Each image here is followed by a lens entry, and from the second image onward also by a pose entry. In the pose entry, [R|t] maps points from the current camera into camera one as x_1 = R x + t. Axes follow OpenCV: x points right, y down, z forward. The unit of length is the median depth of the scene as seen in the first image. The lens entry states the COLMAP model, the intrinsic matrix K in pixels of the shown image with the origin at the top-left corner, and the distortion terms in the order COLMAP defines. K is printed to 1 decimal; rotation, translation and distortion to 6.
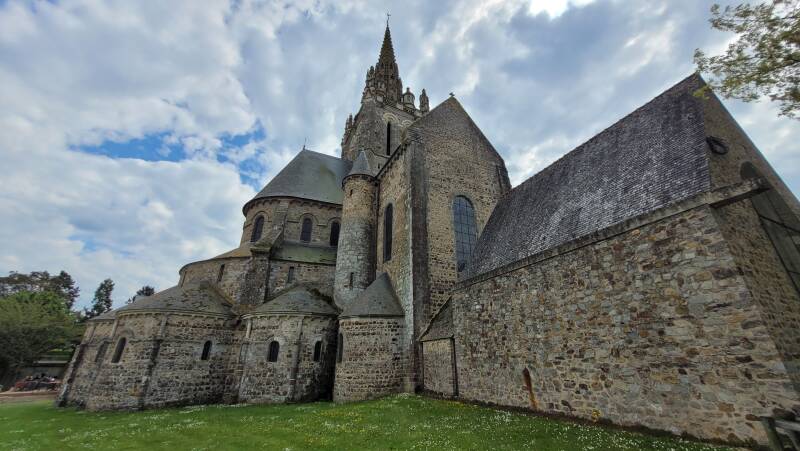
lens RADIAL K [[320.0, 0, 399.6], [0, 320.0, 223.2], [0, 0, 1]] dist [-0.001223, -0.000793]
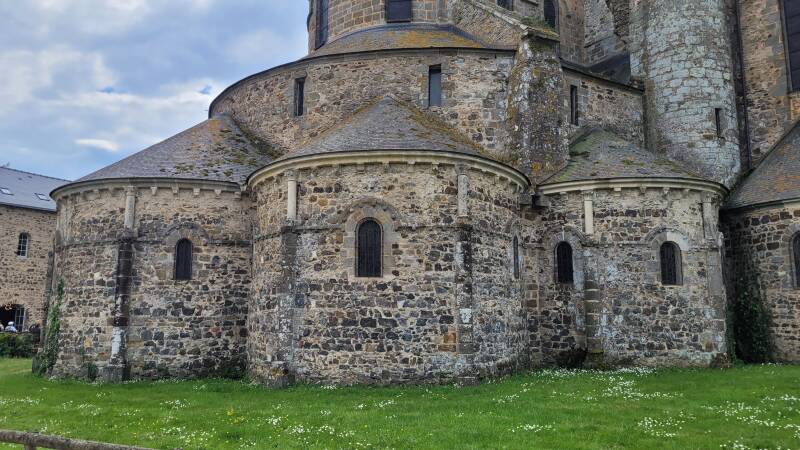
lens RADIAL K [[605.7, 0, 365.2], [0, 605.7, 230.6], [0, 0, 1]] dist [0.051327, -0.037222]
pose [[0.979365, 0.038148, 0.198466, -1.008897], [-0.091351, 0.959537, 0.266351, 0.169854], [-0.180275, -0.278985, 0.943222, 0.282800]]
